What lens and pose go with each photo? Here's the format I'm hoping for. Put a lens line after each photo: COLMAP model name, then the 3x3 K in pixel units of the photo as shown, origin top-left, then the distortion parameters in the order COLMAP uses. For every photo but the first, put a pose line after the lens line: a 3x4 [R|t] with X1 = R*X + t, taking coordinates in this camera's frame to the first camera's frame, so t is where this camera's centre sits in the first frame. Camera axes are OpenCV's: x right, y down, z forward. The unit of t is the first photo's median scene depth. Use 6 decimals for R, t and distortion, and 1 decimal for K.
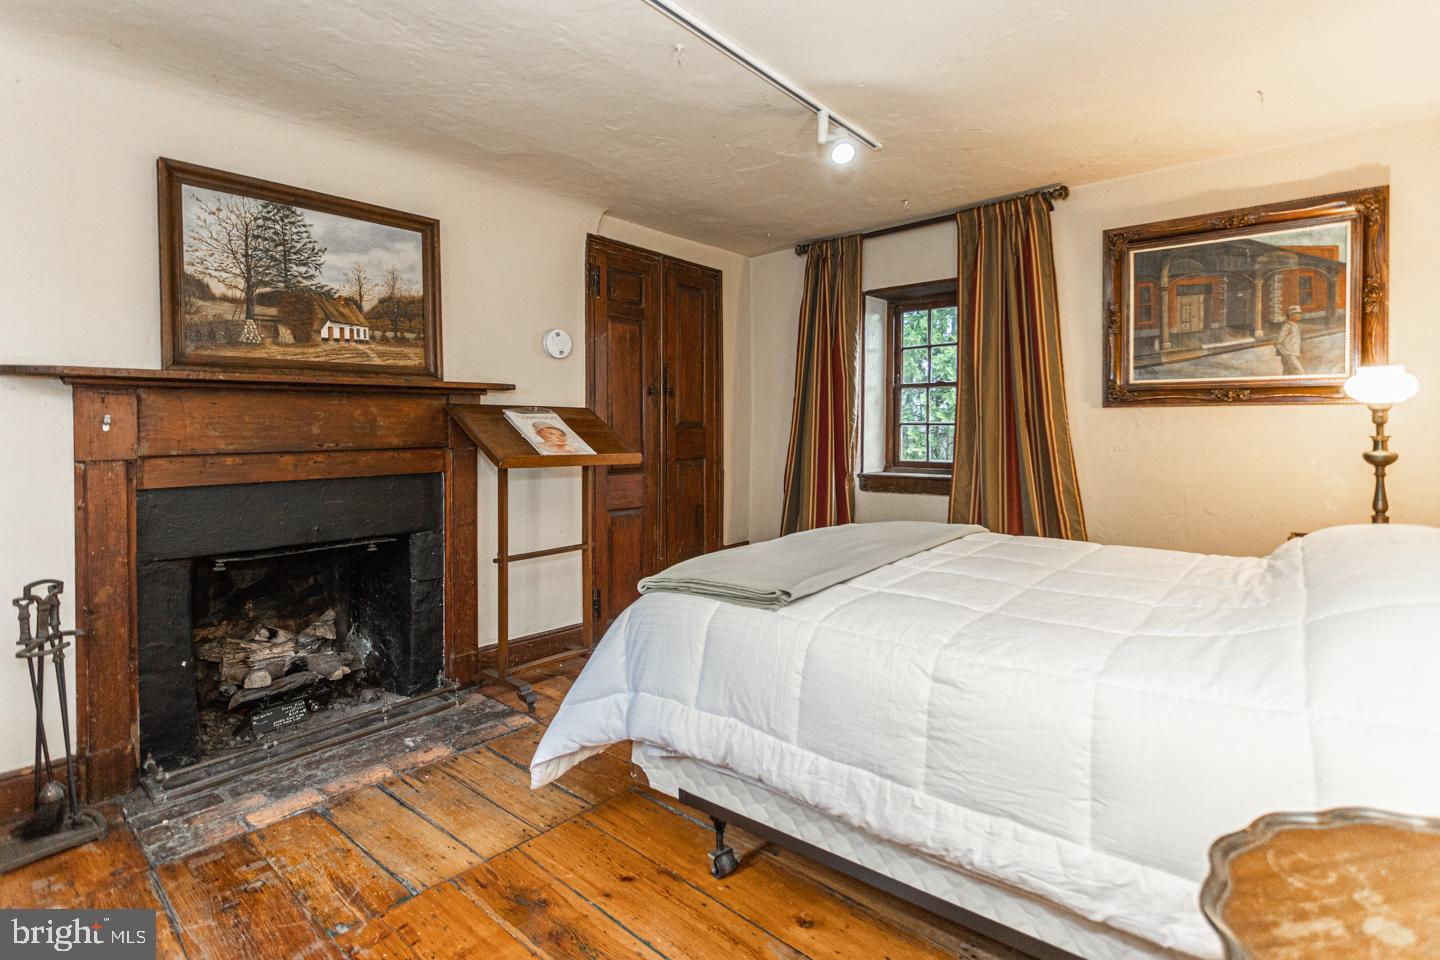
lens RADIAL K [[716.0, 0, 726.0], [0, 716.0, 438.2], [0, 0, 1]] dist [-0.000056, 0.000825]
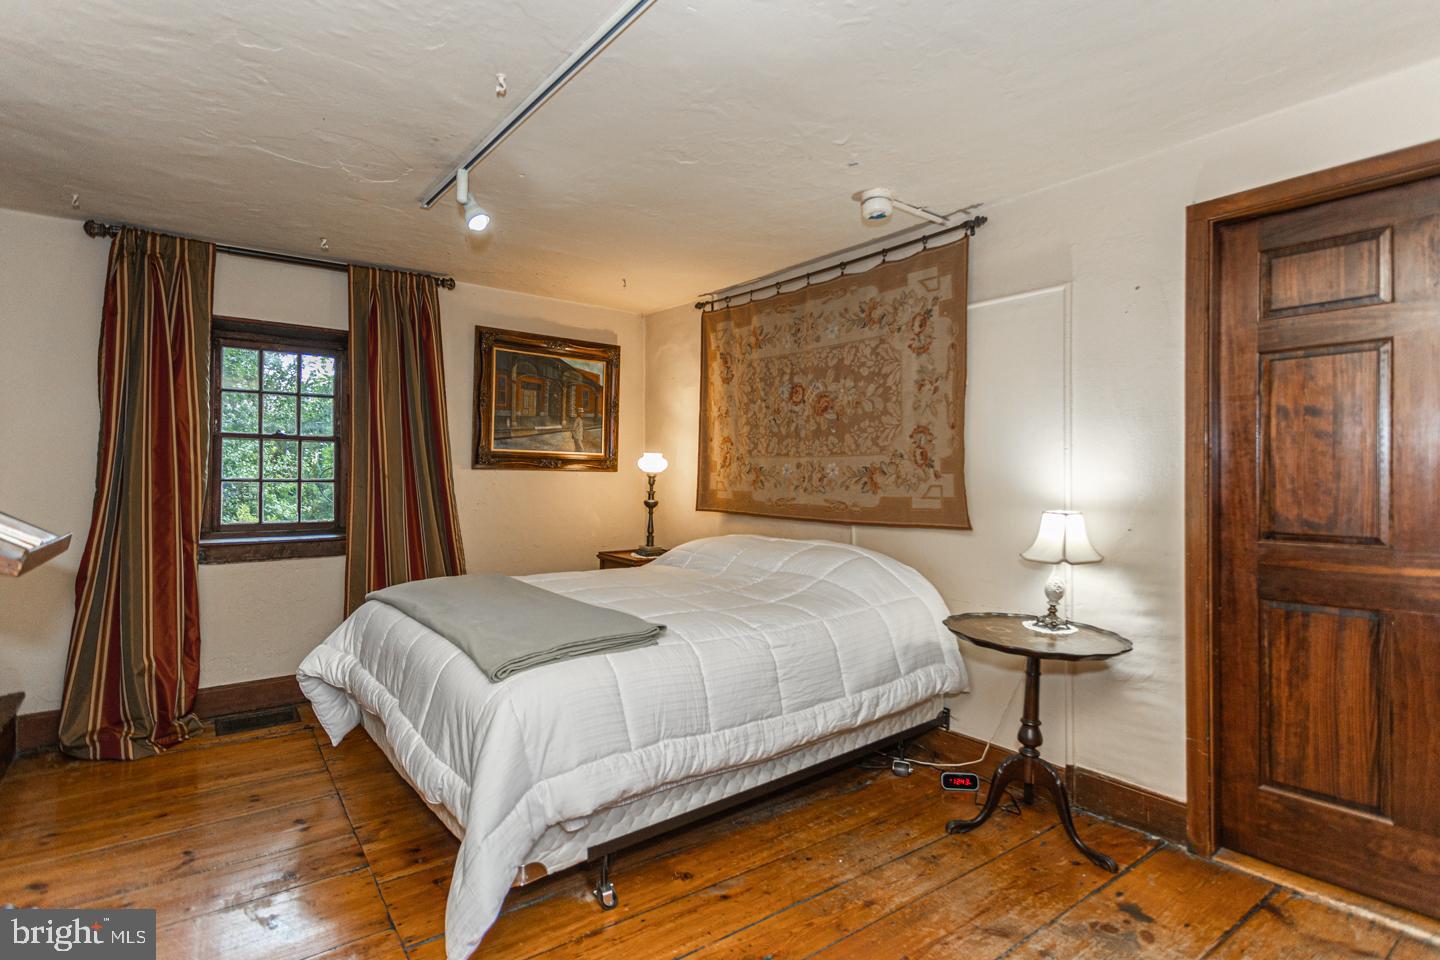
lens RADIAL K [[697.6, 0, 715.2], [0, 697.6, 489.2], [0, 0, 1]] dist [-0.000186, 0.001242]
pose [[0.209983, -0.006673, 0.977682, -0.587057], [0.007976, 0.999955, 0.005112, -0.012137], [-0.977672, 0.006725, 0.210027, 0.366065]]
